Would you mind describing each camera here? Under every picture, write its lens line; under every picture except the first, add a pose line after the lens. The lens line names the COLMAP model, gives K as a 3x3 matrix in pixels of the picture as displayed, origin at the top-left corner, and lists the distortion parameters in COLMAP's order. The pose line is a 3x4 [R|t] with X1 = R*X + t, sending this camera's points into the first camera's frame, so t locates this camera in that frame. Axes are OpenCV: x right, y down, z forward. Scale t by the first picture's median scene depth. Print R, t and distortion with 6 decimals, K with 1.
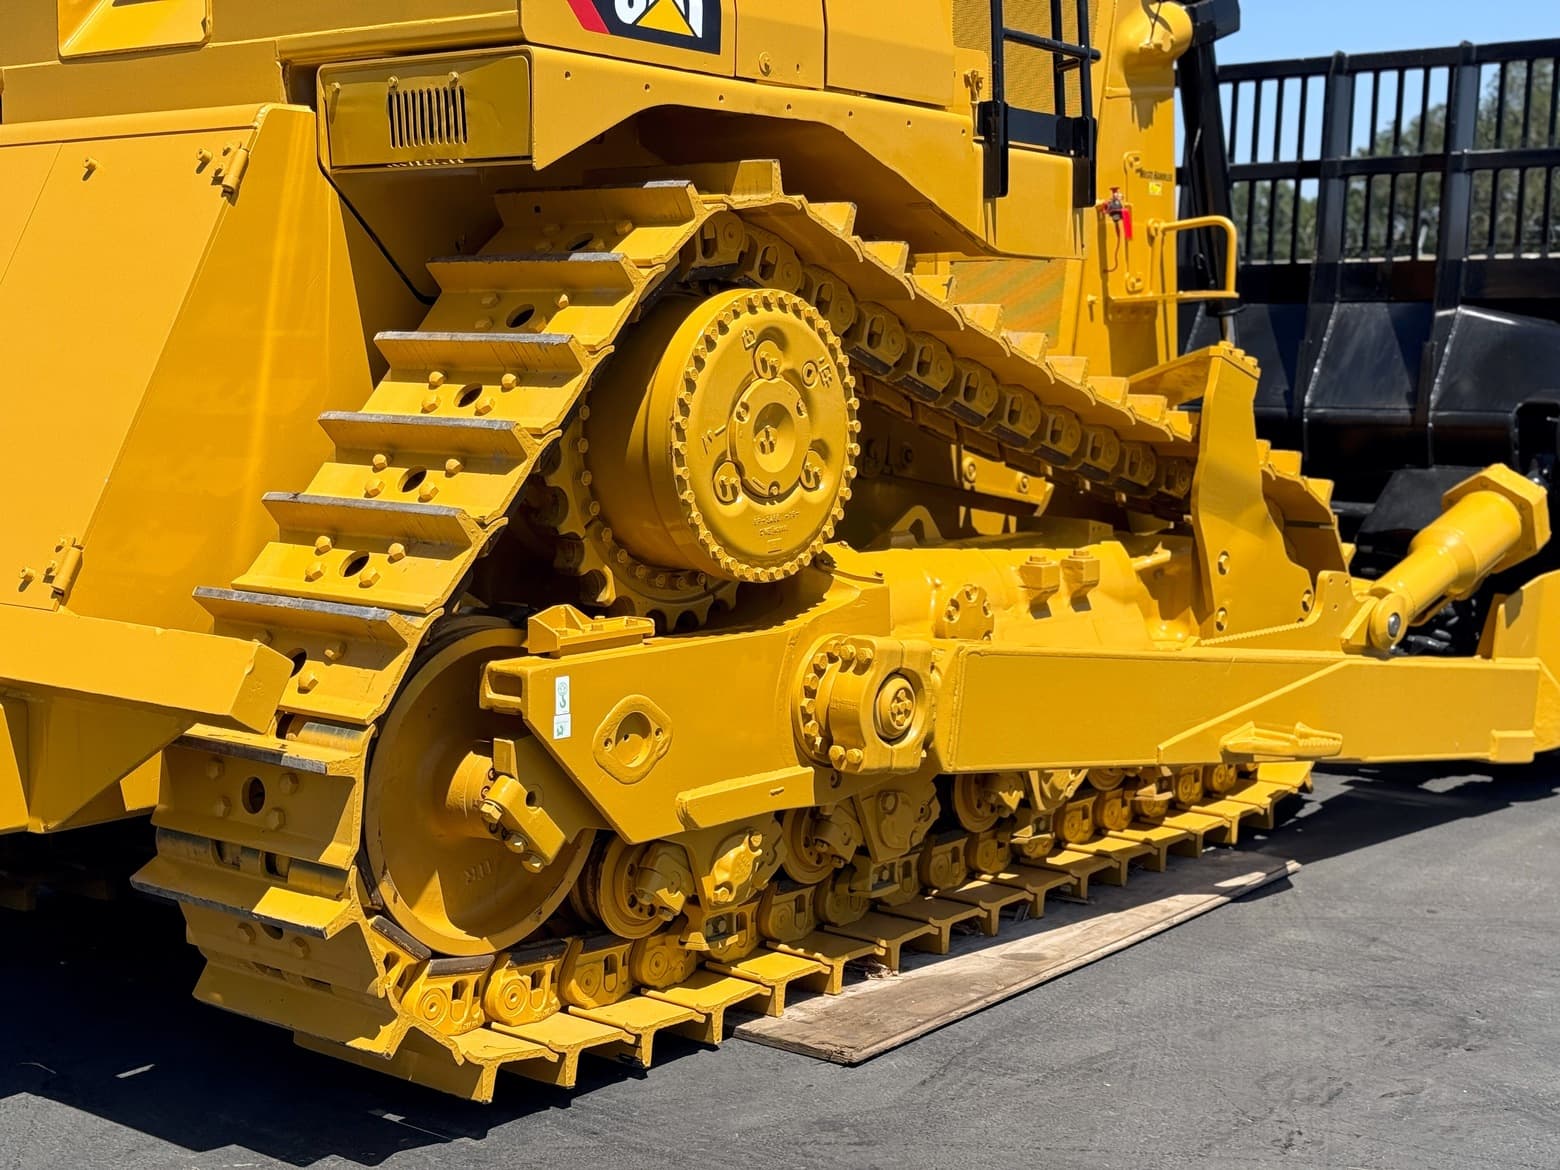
lens RADIAL K [[2171.4, 0, 769.0], [0, 2171.4, 589.9], [0, 0, 1]] dist [0.137444, -0.102423]
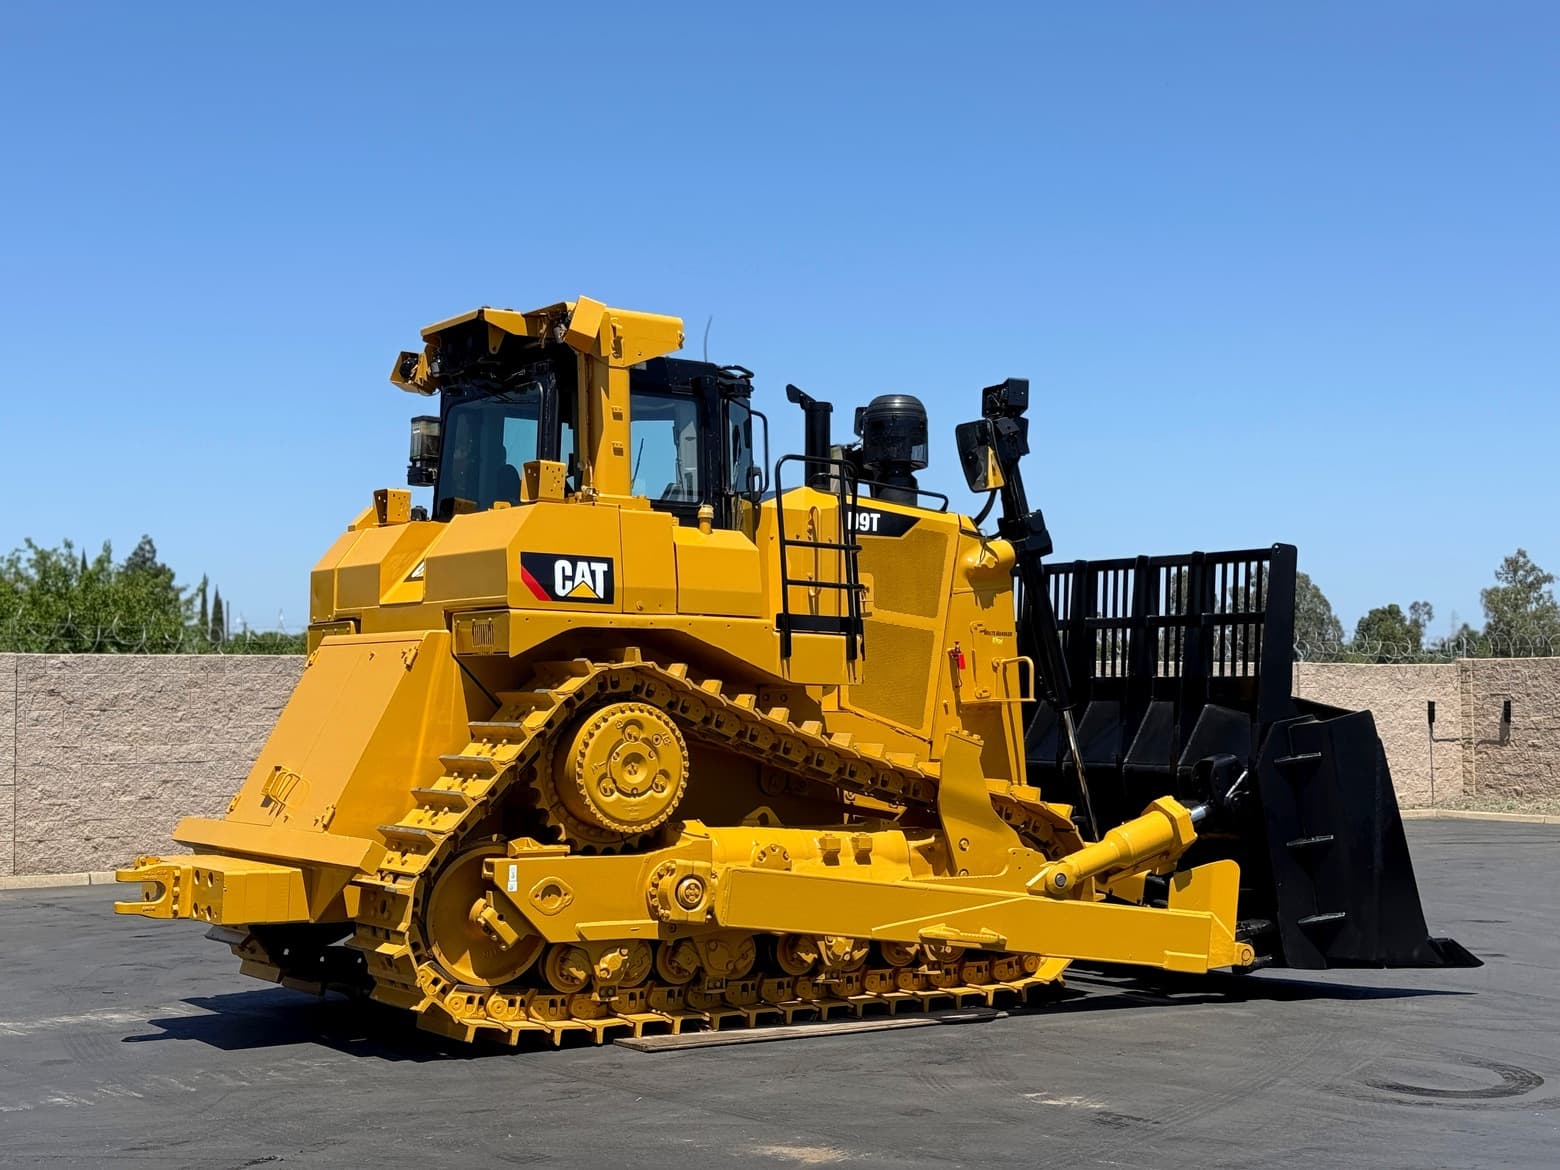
lens RADIAL K [[2194.0, 0, 800.7], [0, 2194.0, 580.4], [0, 0, 1]] dist [0.114396, -0.049621]
pose [[0.958355, -0.016367, -0.285112, 0.836961], [-0.034082, 0.984666, -0.171088, 0.124949], [0.283540, 0.173680, 0.943101, -1.159158]]
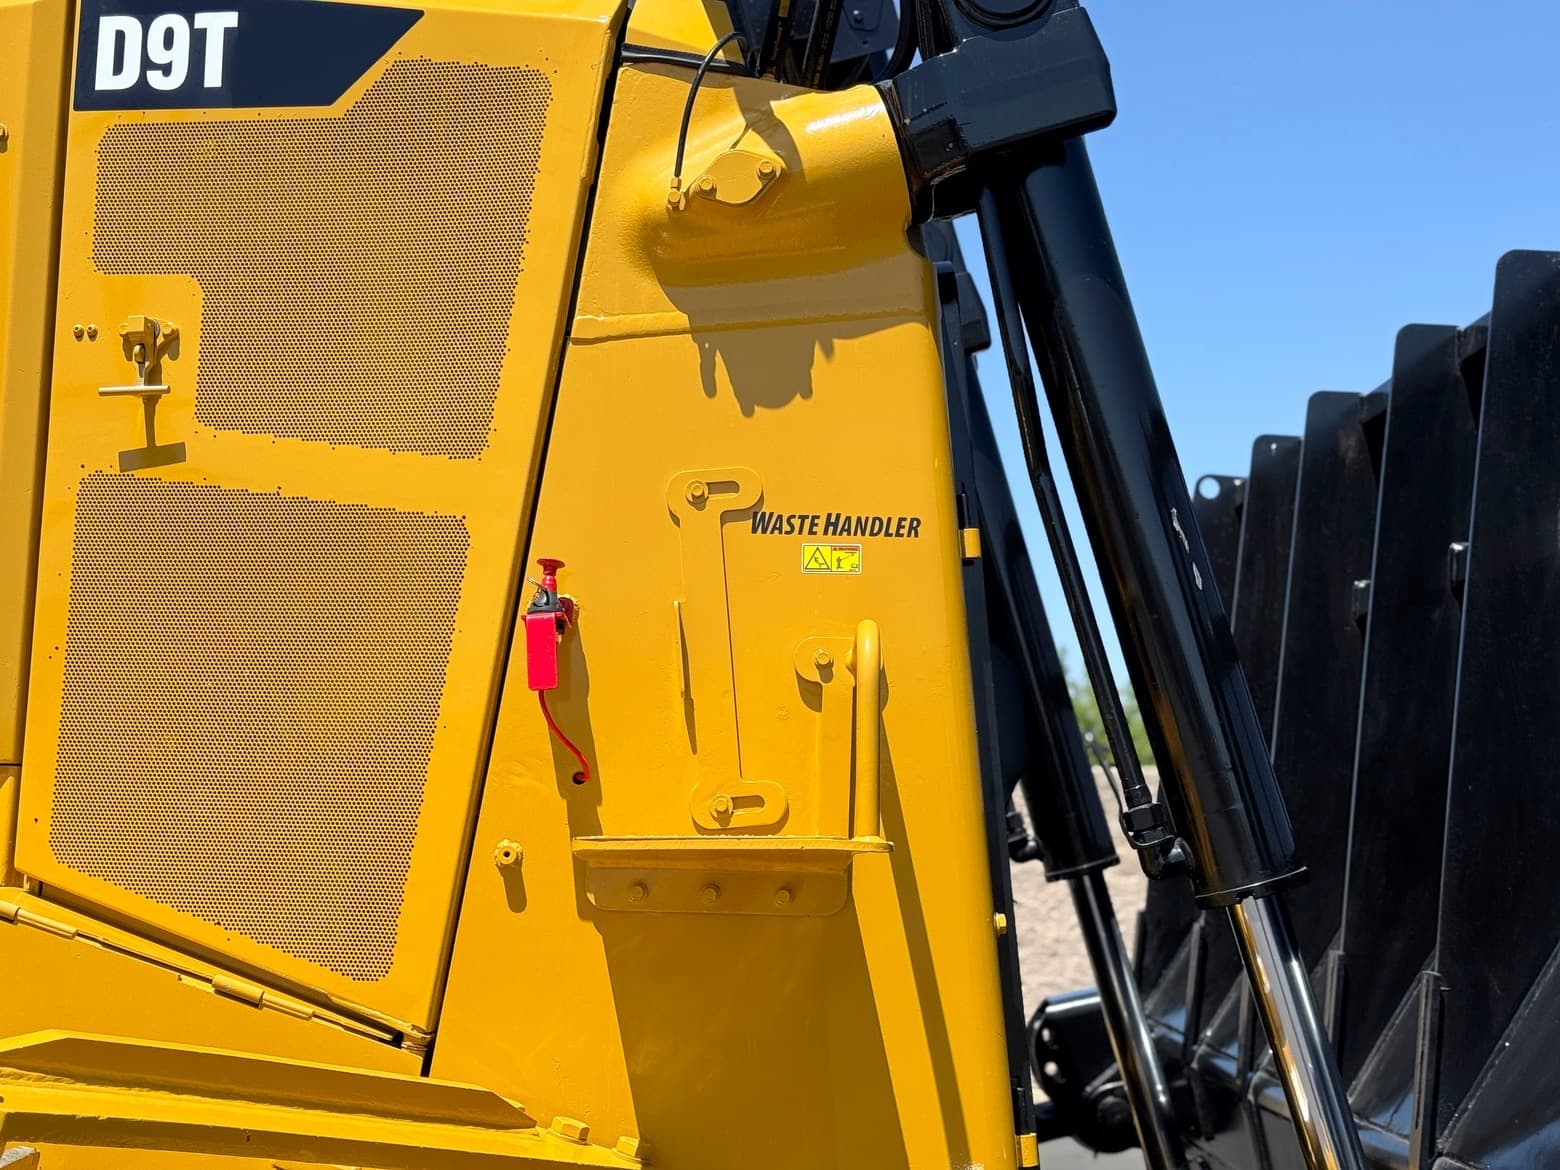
lens RADIAL K [[2171.4, 0, 769.0], [0, 2171.4, 589.9], [0, 0, 1]] dist [0.137444, -0.102423]
pose [[0.647471, -0.077216, -0.758168, 0.706545], [-0.101513, 0.977250, -0.186219, -0.169569], [0.755299, 0.197535, 0.624902, 1.196437]]
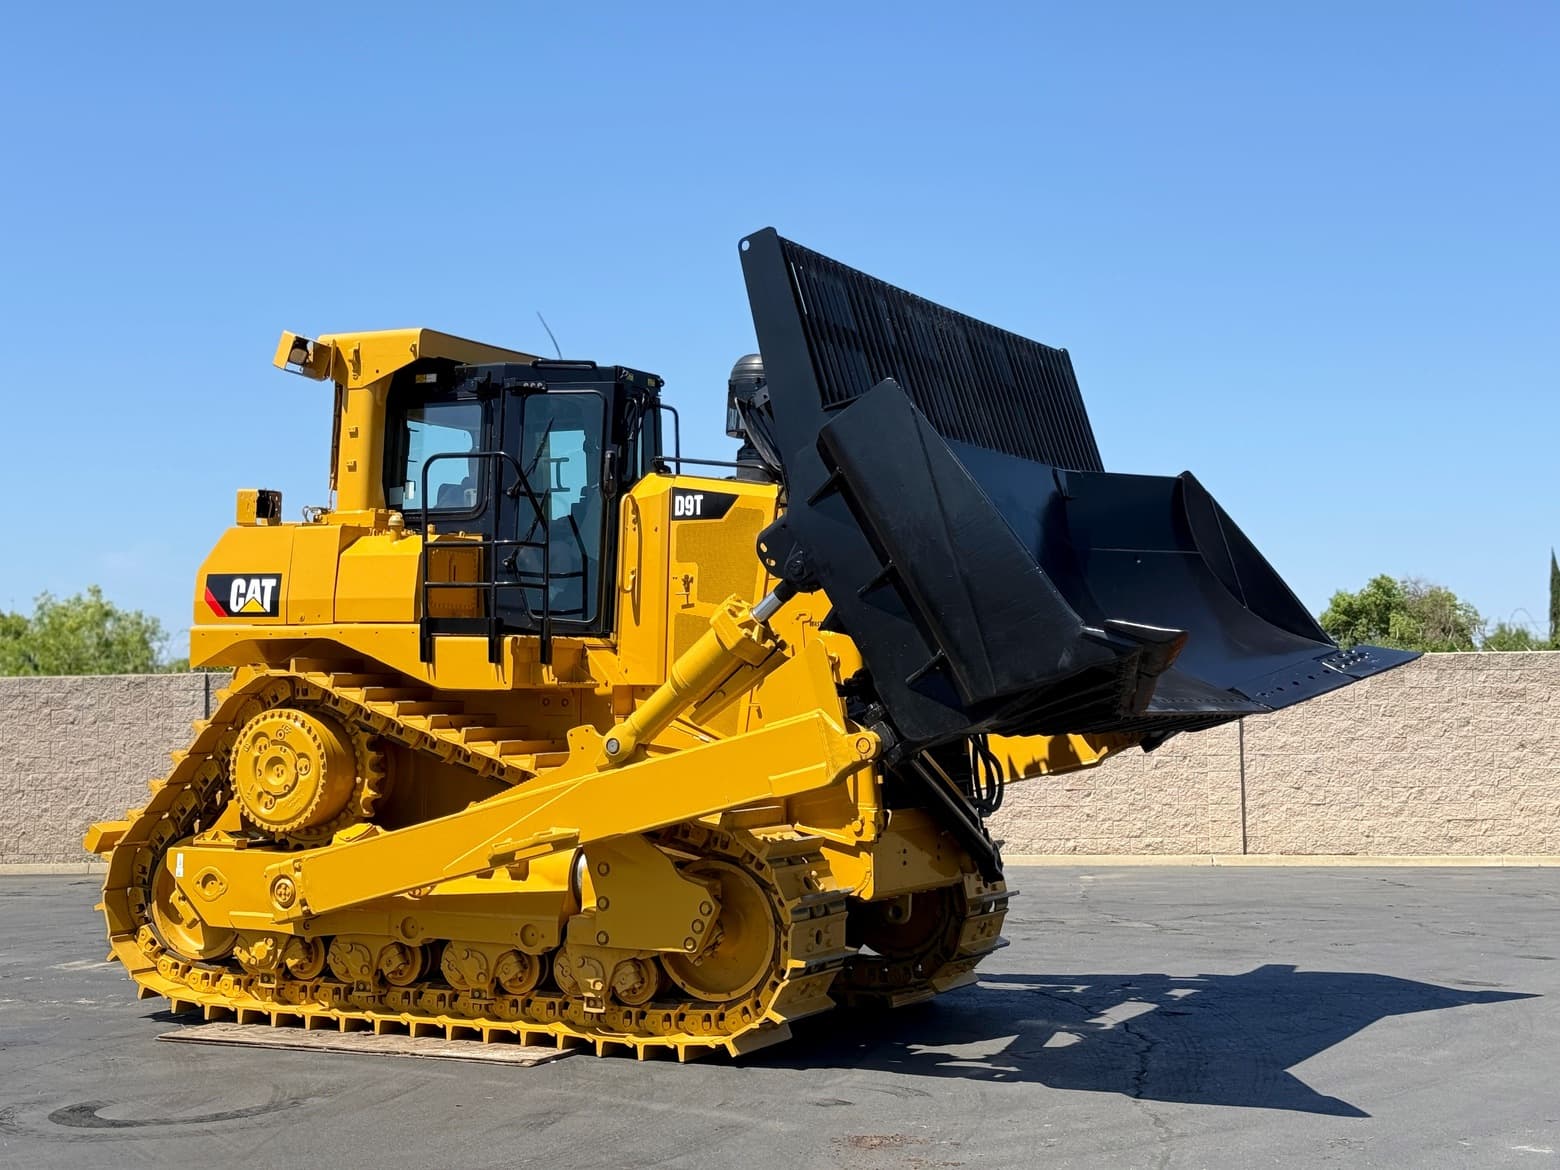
lens RADIAL K [[2171.4, 0, 769.0], [0, 2171.4, 589.9], [0, 0, 1]] dist [0.137444, -0.102423]
pose [[0.188907, -0.049075, -0.980768, 2.527760], [-0.114774, 0.990802, -0.071684, -0.159889], [0.975265, 0.126108, 0.181537, 1.086242]]
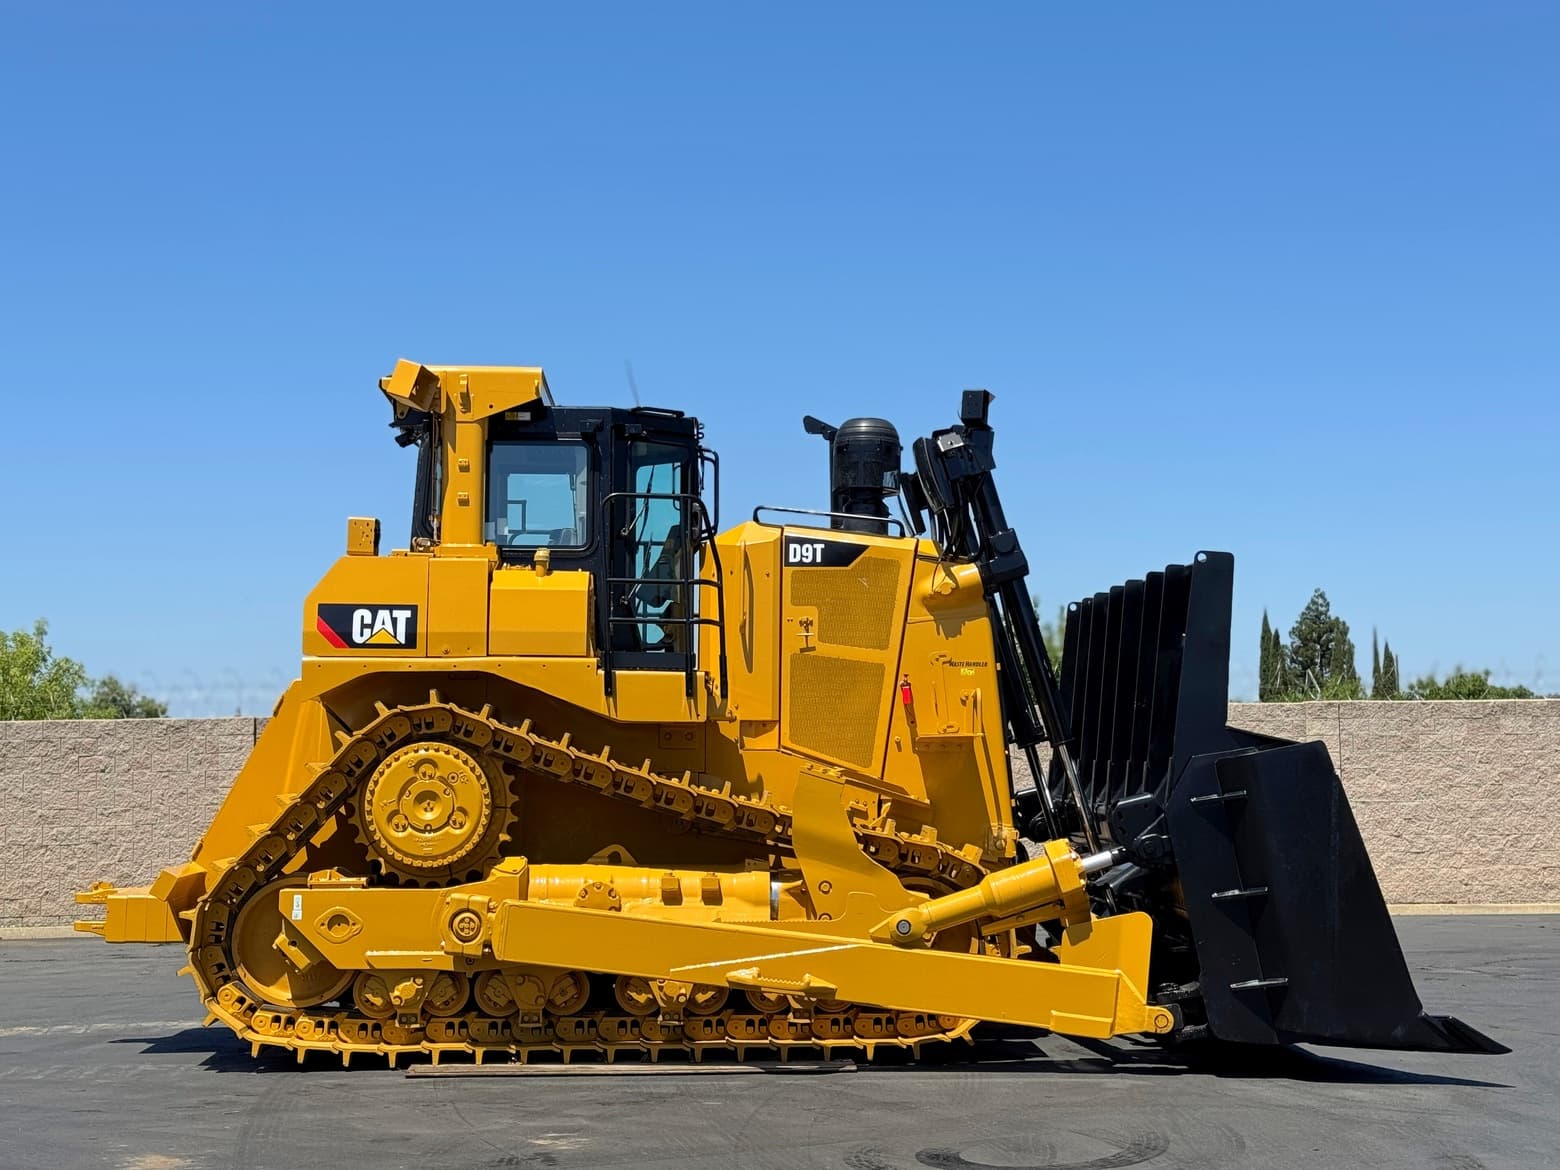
lens RADIAL K [[2295.9, 0, 780.0], [0, 2295.9, 585.0], [0, 0, 1]] dist [0.108786, 0.050220]
pose [[0.658909, -0.066983, -0.749234, 2.182380], [-0.080472, 0.984035, -0.158746, 0.062139], [0.747906, 0.164892, 0.642999, -0.367789]]
